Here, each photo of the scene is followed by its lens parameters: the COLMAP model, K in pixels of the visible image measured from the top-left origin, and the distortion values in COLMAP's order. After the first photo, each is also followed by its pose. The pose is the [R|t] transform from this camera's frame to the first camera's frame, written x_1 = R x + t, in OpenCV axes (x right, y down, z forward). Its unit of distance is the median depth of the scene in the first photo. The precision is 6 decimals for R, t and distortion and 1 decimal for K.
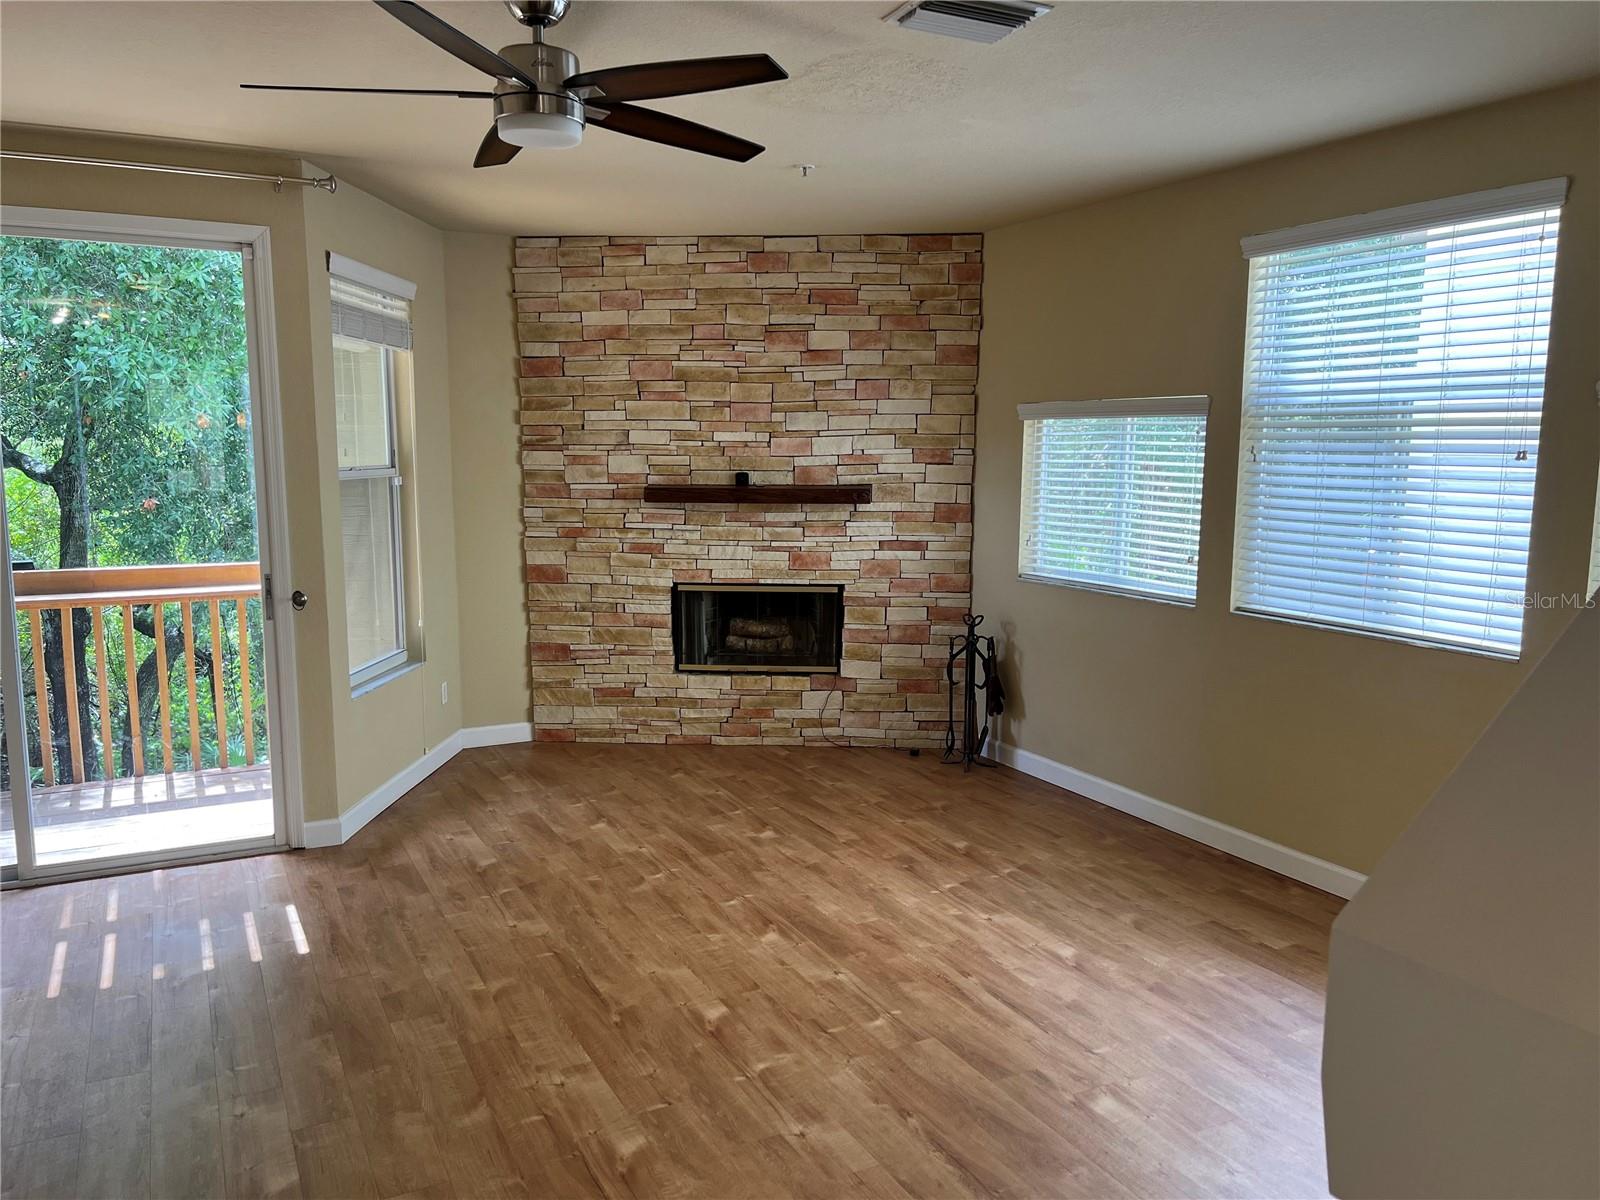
lens RADIAL K [[1204.6, 0, 796.0], [0, 1204.6, 615.8], [0, 0, 1]] dist [0.081808, -0.092321]
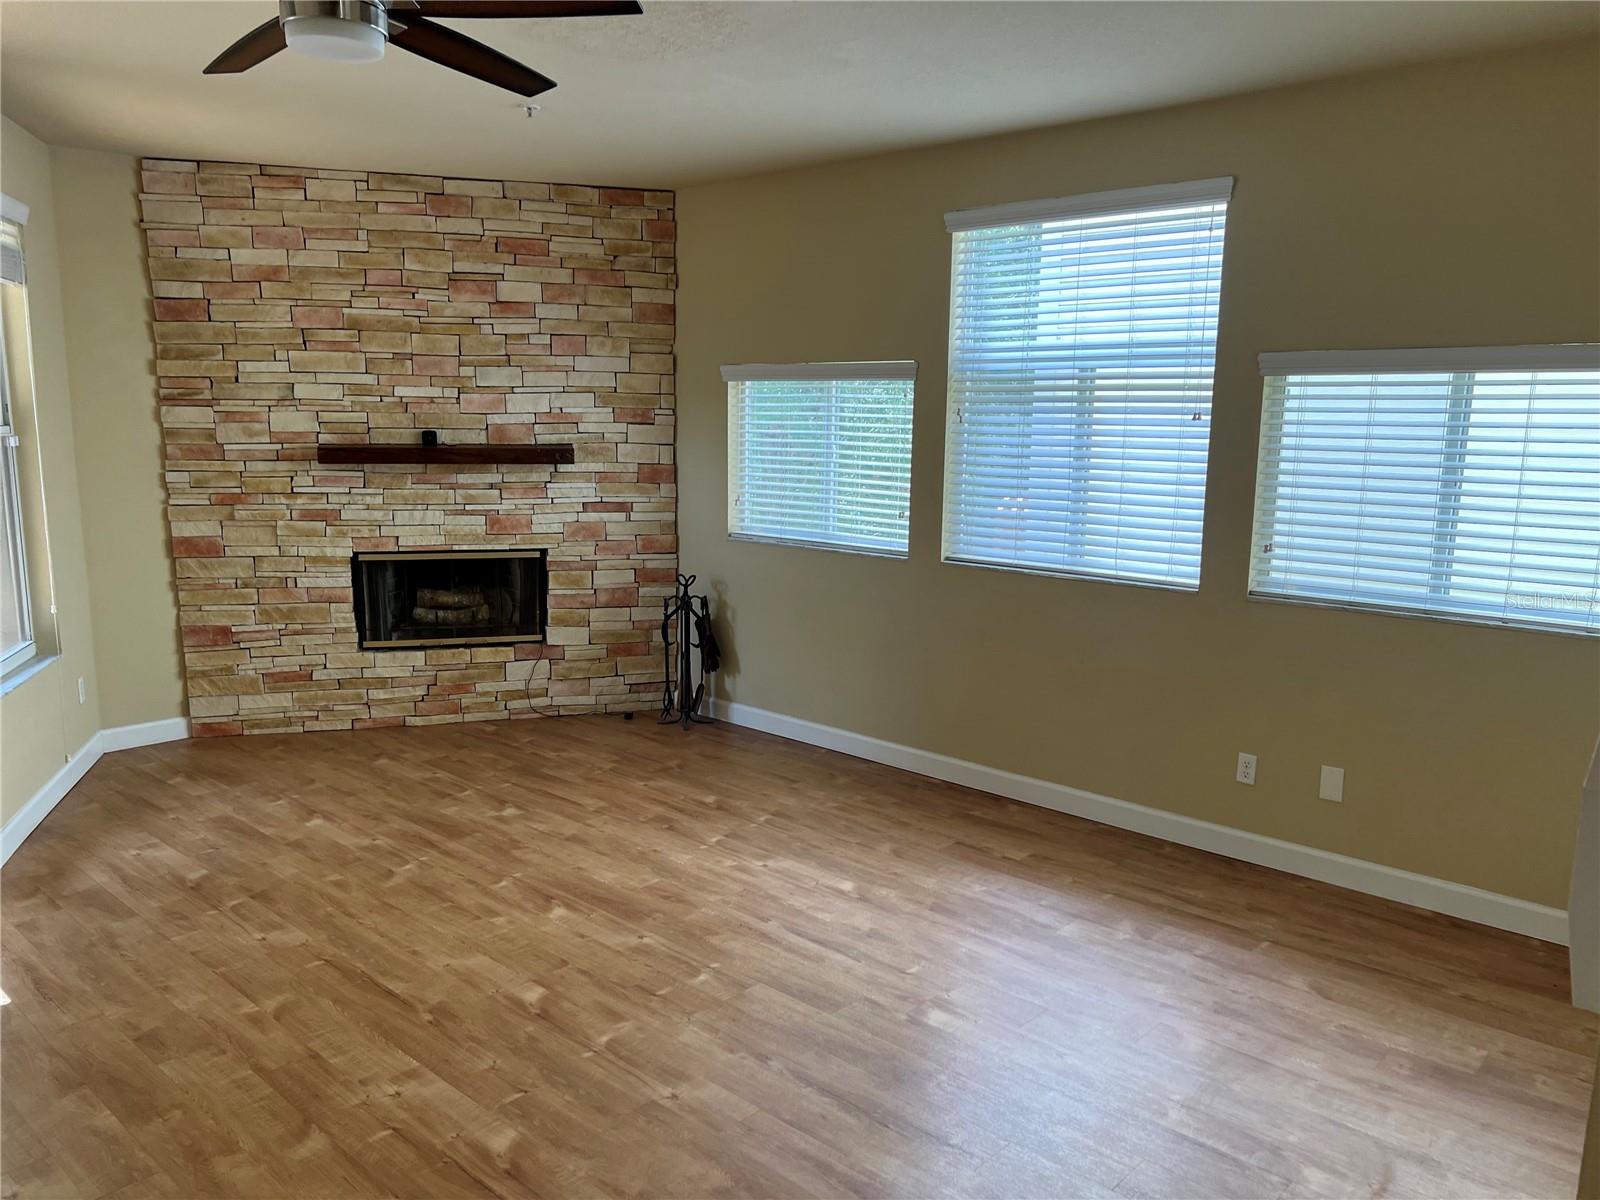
lens RADIAL K [[1204.6, 0, 795.9], [0, 1204.6, 619.9], [0, 0, 1]] dist [0.081808, -0.092321]
pose [[0.941457, -0.051903, 0.333115, -0.120147], [0.041113, 0.998379, 0.039365, 0.001274], [-0.334618, -0.023365, 0.942064, 0.021822]]
